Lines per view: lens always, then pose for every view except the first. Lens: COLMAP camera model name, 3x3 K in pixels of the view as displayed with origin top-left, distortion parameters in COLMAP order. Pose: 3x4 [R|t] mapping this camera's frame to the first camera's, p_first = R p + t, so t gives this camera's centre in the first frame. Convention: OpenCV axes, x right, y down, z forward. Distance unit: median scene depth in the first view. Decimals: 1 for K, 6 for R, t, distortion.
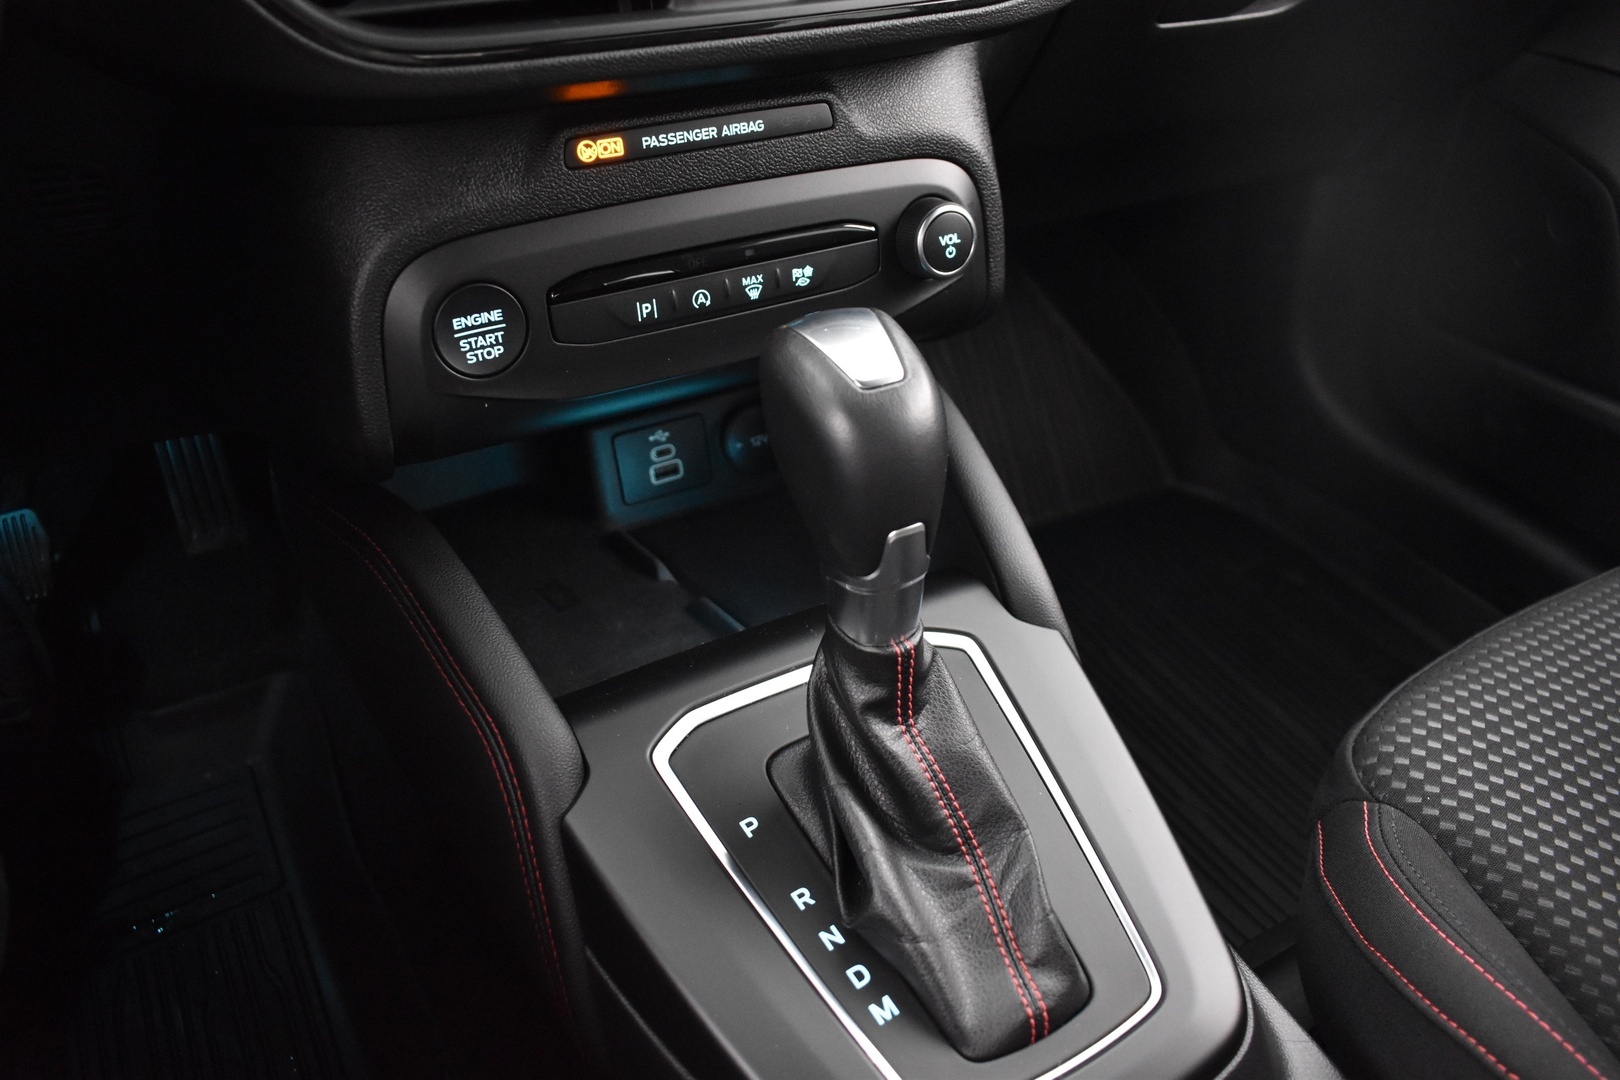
lens RADIAL K [[1251.4, 0, 812.2], [0, 1251.4, 538.9], [0, 0, 1]] dist [-0.092446, -0.001486]
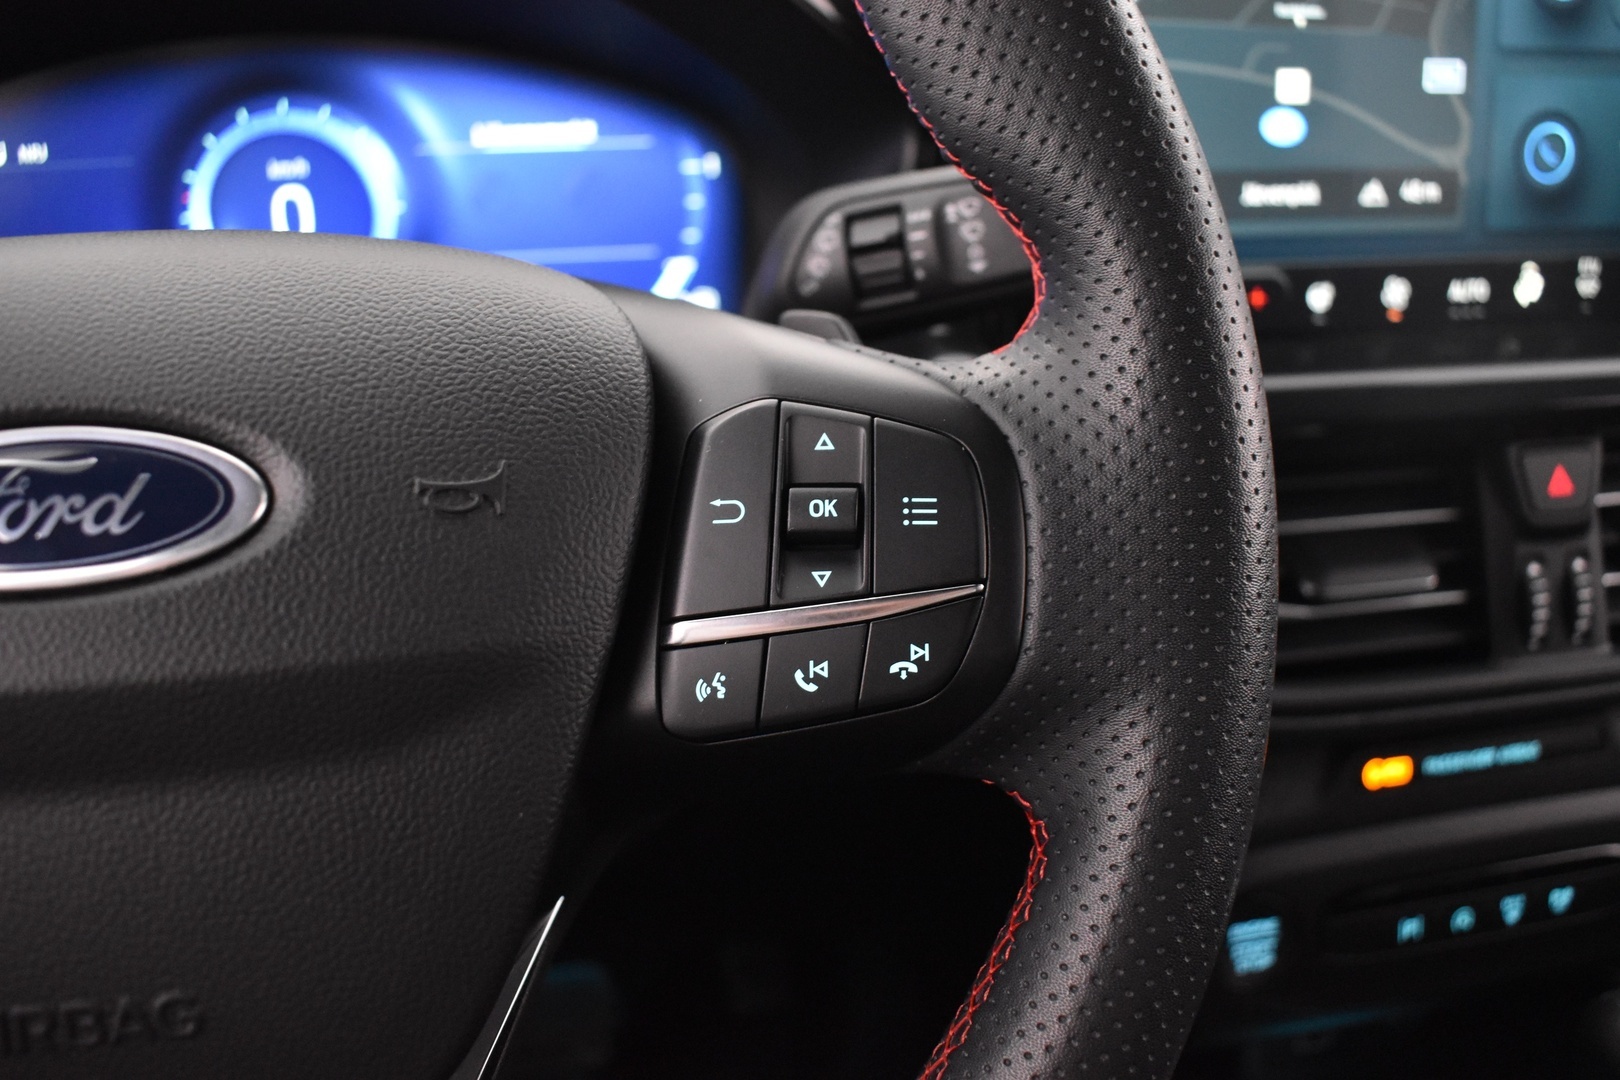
lens RADIAL K [[1421.7, 0, 820.3], [0, 1421.7, 518.3], [0, 0, 1]] dist [-0.098803, 0.002673]
pose [[0.953533, 0.062081, -0.294822, -0.285781], [-0.146533, 0.950569, -0.273764, -0.130073], [0.263254, 0.304244, 0.915496, -0.227230]]
